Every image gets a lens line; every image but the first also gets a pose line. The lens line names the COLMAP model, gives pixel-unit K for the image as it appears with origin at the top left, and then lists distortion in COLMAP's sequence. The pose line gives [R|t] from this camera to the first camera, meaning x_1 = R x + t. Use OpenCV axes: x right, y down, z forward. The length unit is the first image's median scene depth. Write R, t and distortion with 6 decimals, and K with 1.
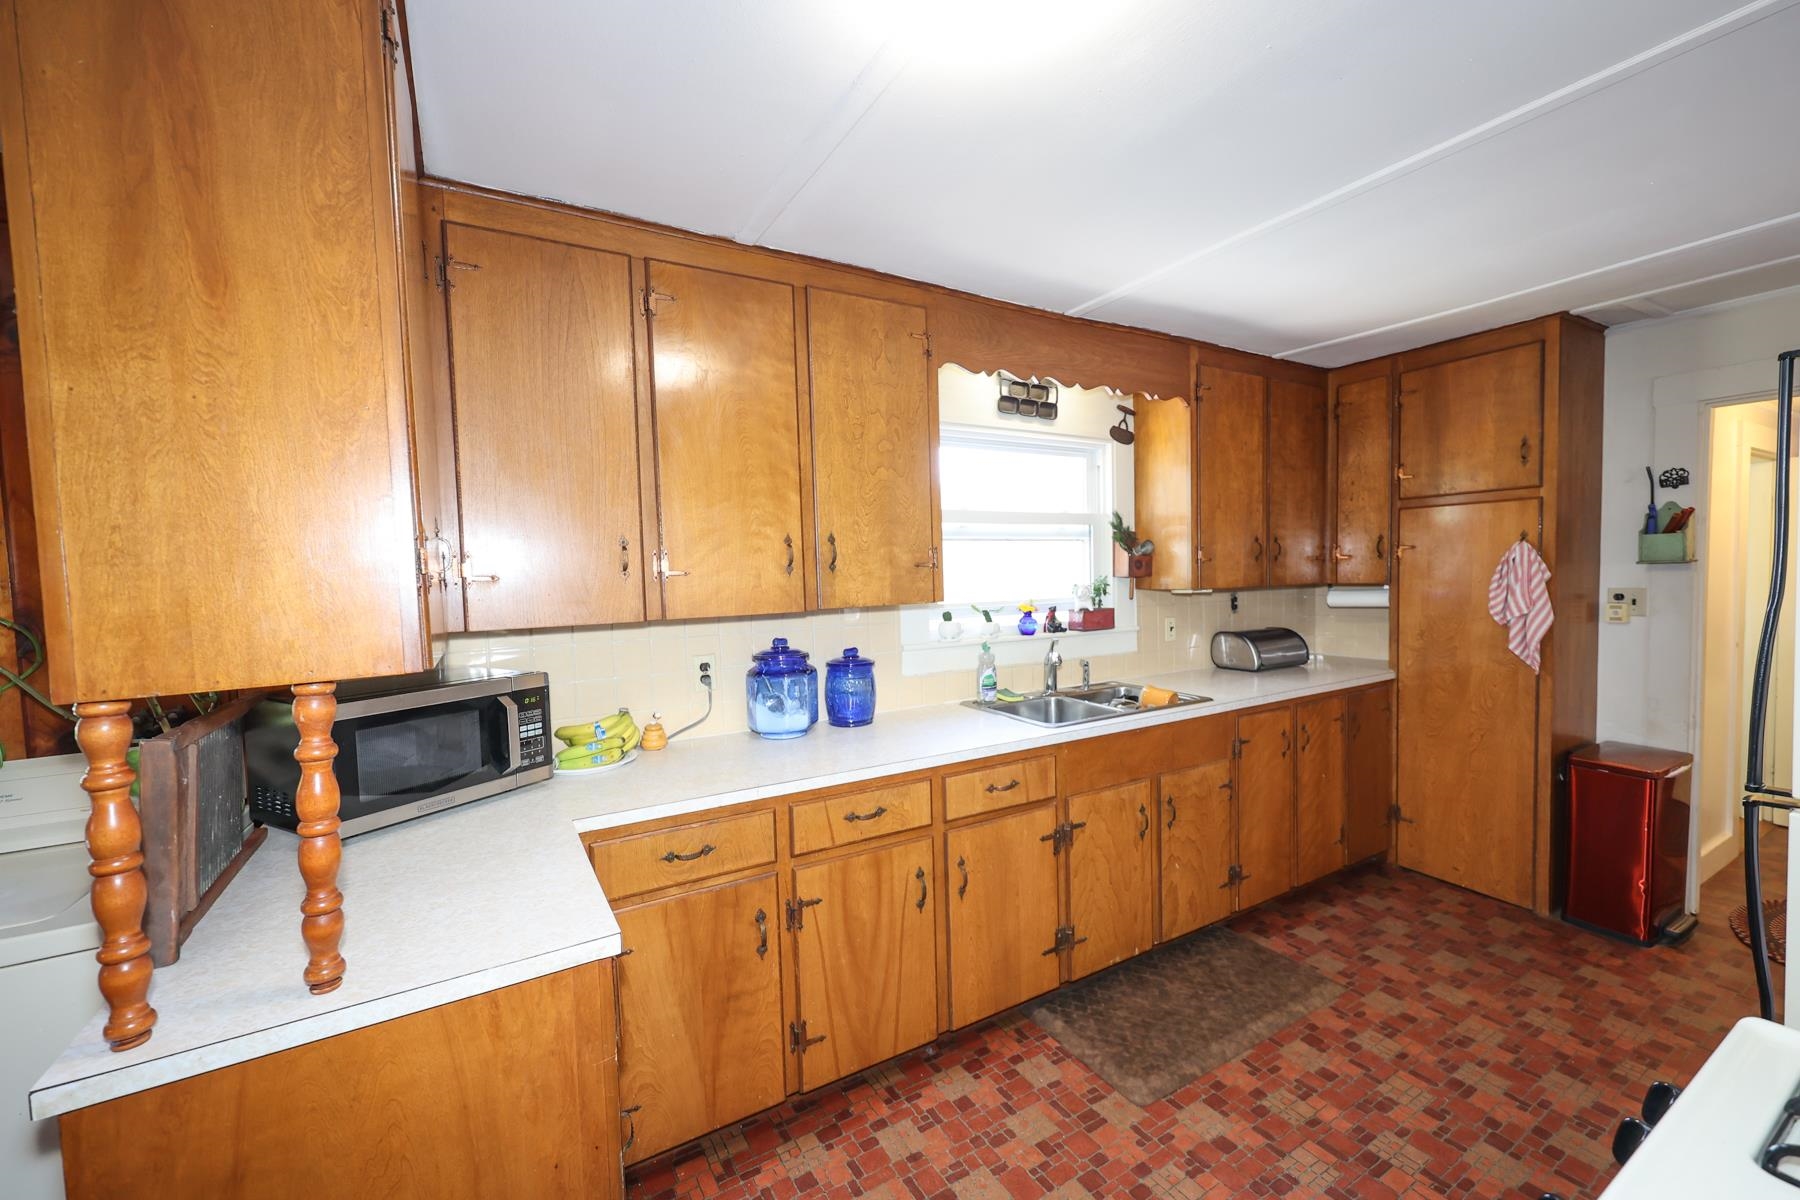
lens RADIAL K [[725.3, 0, 895.6], [0, 725.3, 608.2], [0, 0, 1]] dist [-0.000443, -0.000064]
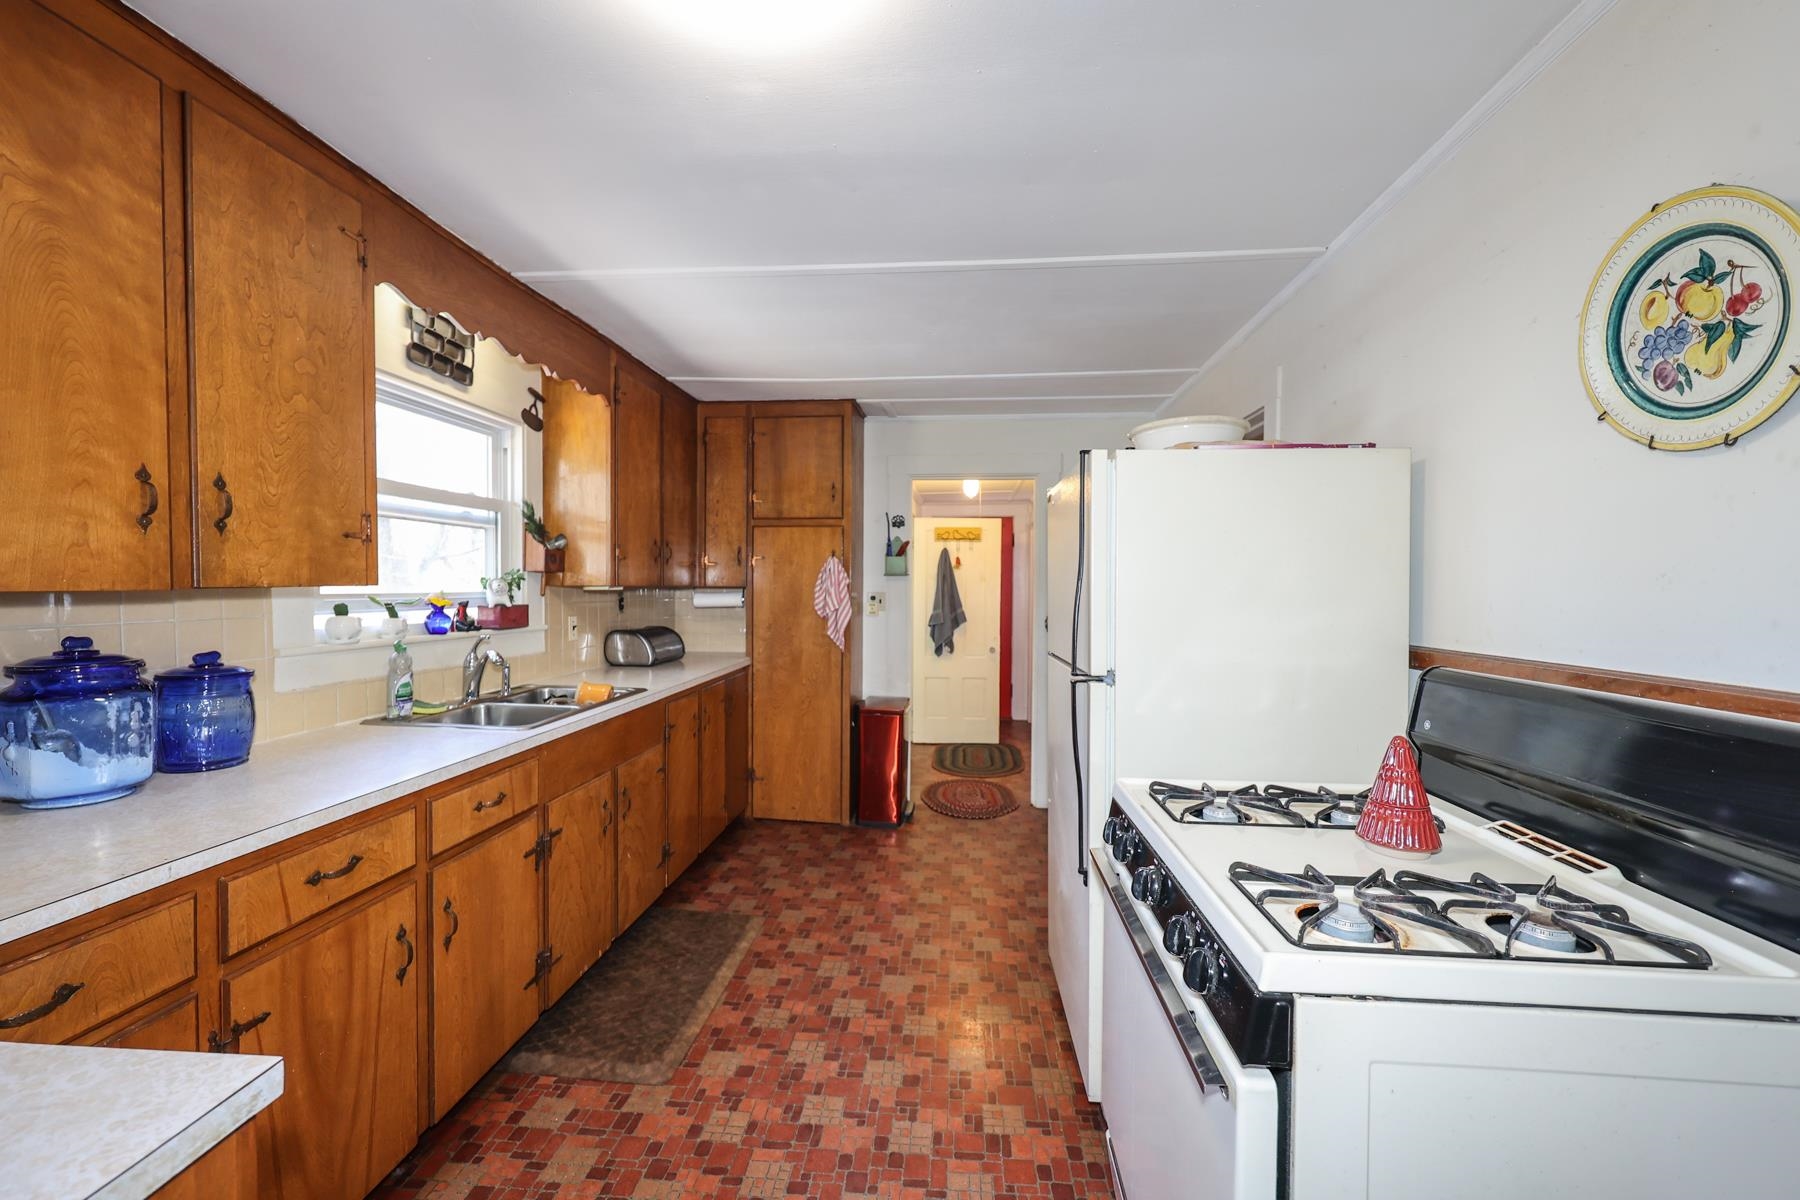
lens RADIAL K [[741.0, 0, 900.0], [0, 741.0, 600.0], [0, 0, 1]] dist [-0.002834, -0.000479]
pose [[0.579825, 0.012128, 0.814651, -0.254522], [0.019122, 0.999411, -0.028489, 0.039673], [-0.814517, 0.032096, 0.579251, 0.092078]]
